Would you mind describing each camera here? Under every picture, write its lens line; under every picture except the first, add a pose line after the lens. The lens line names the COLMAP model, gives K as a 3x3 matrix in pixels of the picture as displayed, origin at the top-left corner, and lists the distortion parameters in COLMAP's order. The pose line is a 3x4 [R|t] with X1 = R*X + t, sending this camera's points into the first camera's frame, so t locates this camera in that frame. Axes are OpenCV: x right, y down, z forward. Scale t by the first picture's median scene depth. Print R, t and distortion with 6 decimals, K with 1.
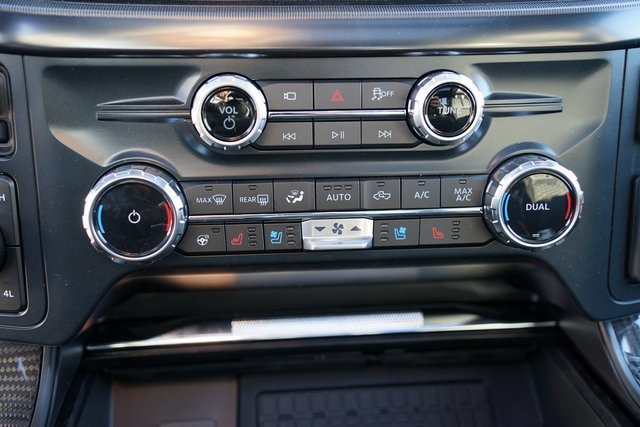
lens RADIAL K [[728.5, 0, 320.0], [0, 728.5, 213.5], [0, 0, 1]] dist [0.055077, 0.004294]
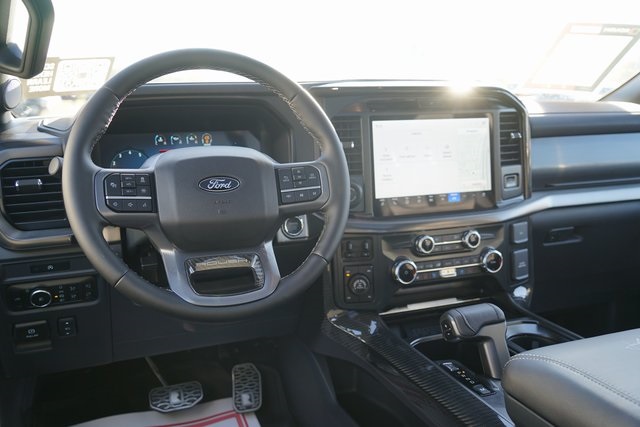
lens RADIAL K [[625.4, 0, 320.0], [0, 625.4, 213.5], [0, 0, 1]] dist [0.004940, 0.001999]
pose [[0.962893, -0.062029, 0.262660, -1.522481], [0.099943, 0.985992, -0.133535, 0.092857], [-0.250698, 0.154831, 0.955603, -2.116853]]
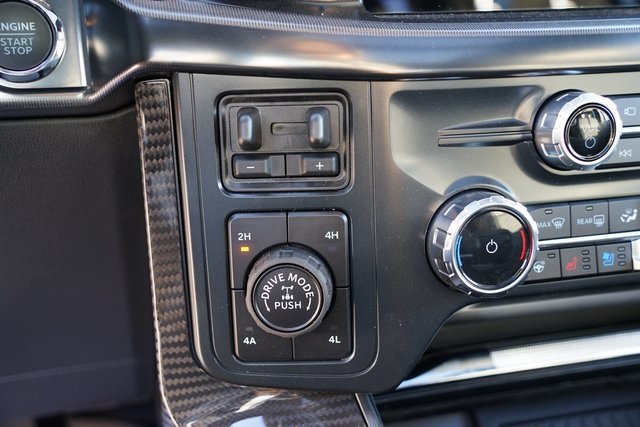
lens RADIAL K [[728.5, 0, 320.0], [0, 728.5, 213.5], [0, 0, 1]] dist [0.055077, 0.004294]
pose [[0.988185, -0.058970, 0.141470, -0.575092], [0.064703, 0.997245, -0.036271, -0.016781], [-0.138941, 0.044996, 0.989278, 0.094734]]
